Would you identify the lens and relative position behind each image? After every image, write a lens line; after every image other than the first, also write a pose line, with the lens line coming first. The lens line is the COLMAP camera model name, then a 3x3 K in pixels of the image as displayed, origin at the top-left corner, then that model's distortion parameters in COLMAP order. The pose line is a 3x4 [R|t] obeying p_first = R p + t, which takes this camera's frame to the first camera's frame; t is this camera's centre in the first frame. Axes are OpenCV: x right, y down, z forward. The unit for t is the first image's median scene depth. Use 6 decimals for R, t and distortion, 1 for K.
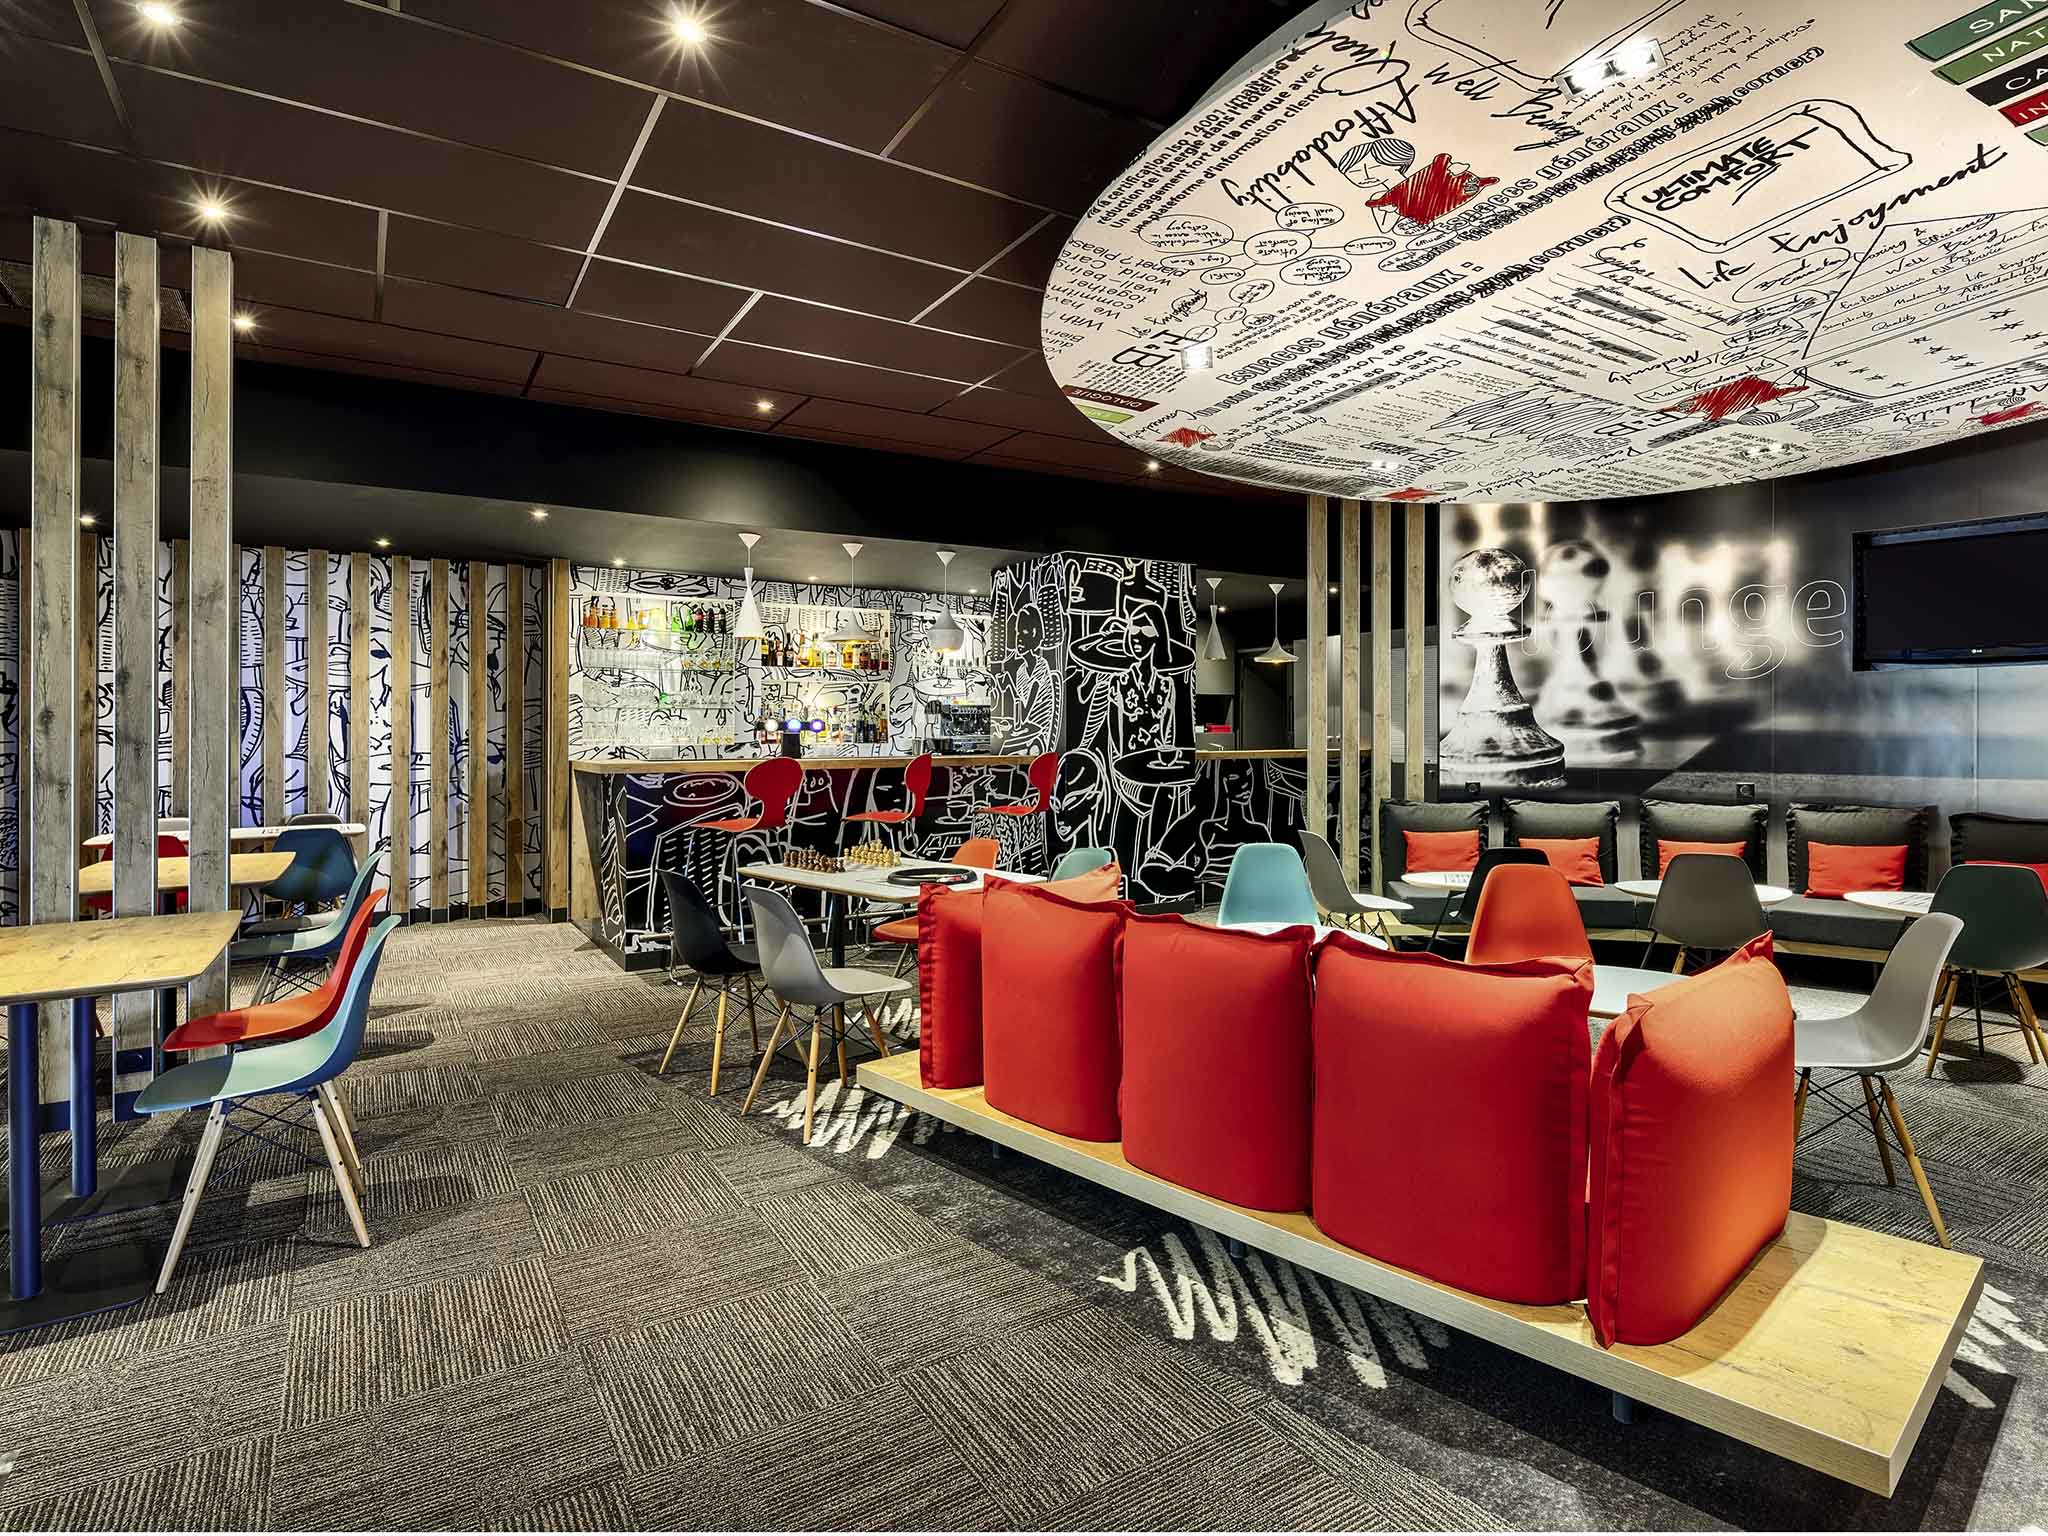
lens RADIAL K [[1110.4, 0, 1128.5], [0, 1110.4, 719.9], [0, 0, 1]] dist [0.010820, -0.009142]
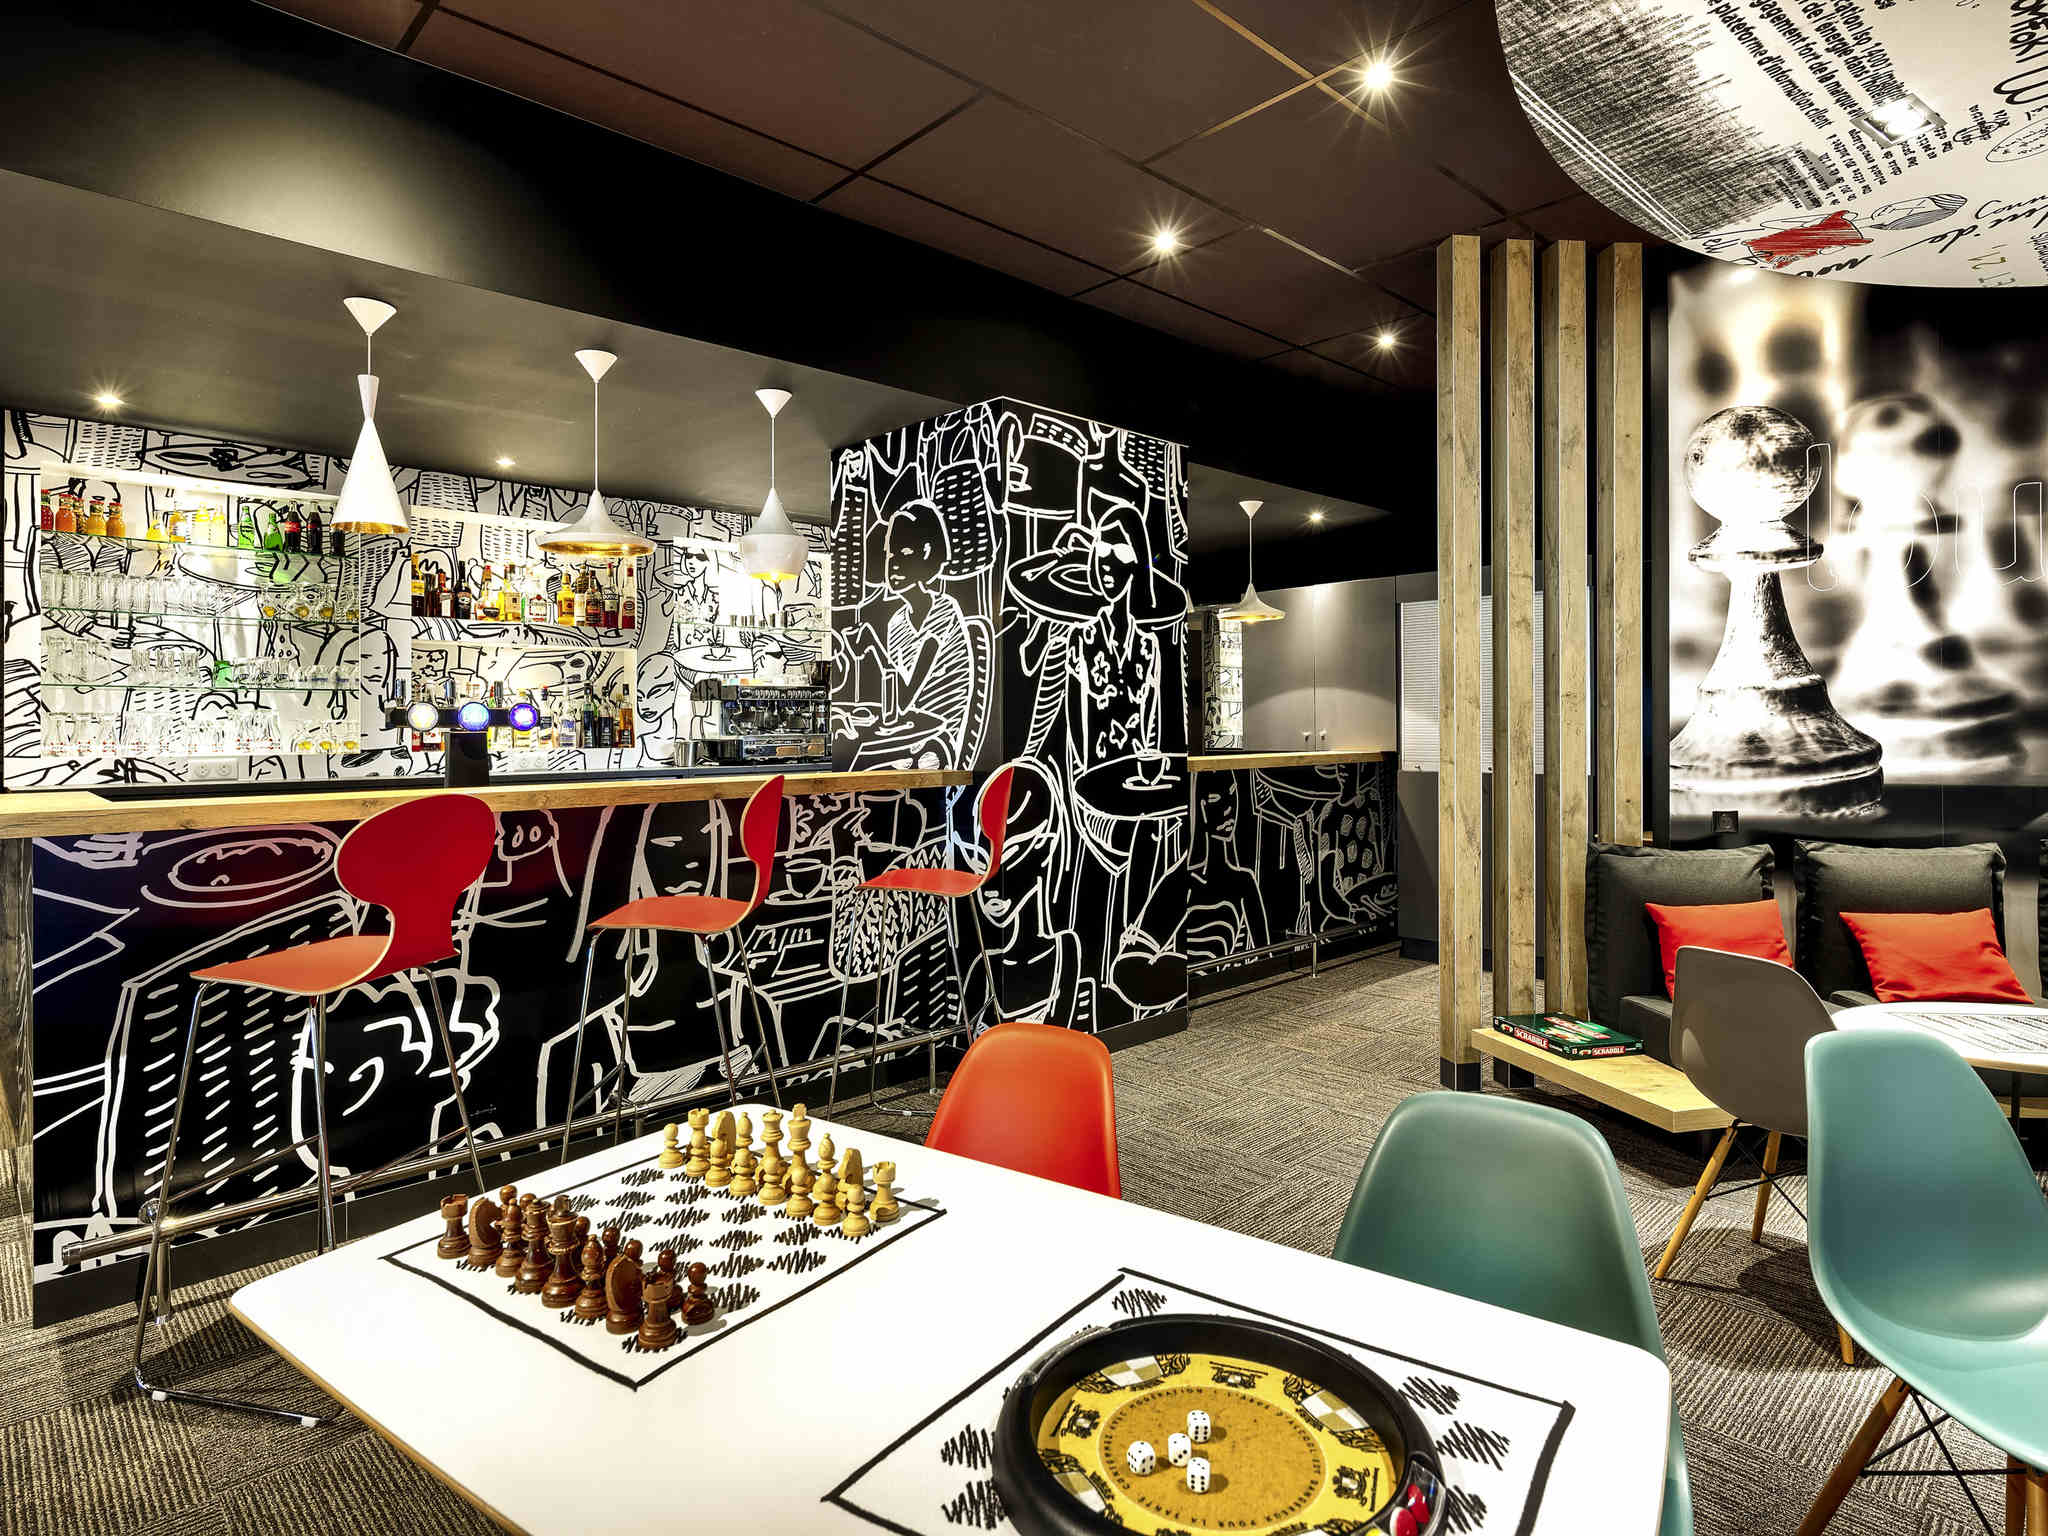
lens RADIAL K [[1110.4, 0, 1001.9], [0, 1110.4, 716.8], [0, 0, 1]] dist [0.010820, -0.009142]
pose [[0.988168, -0.003223, 0.153344, -0.137836], [0.003181, 0.999995, 0.000518, 0.005169], [-0.153345, -0.000024, 0.988173, 0.452418]]
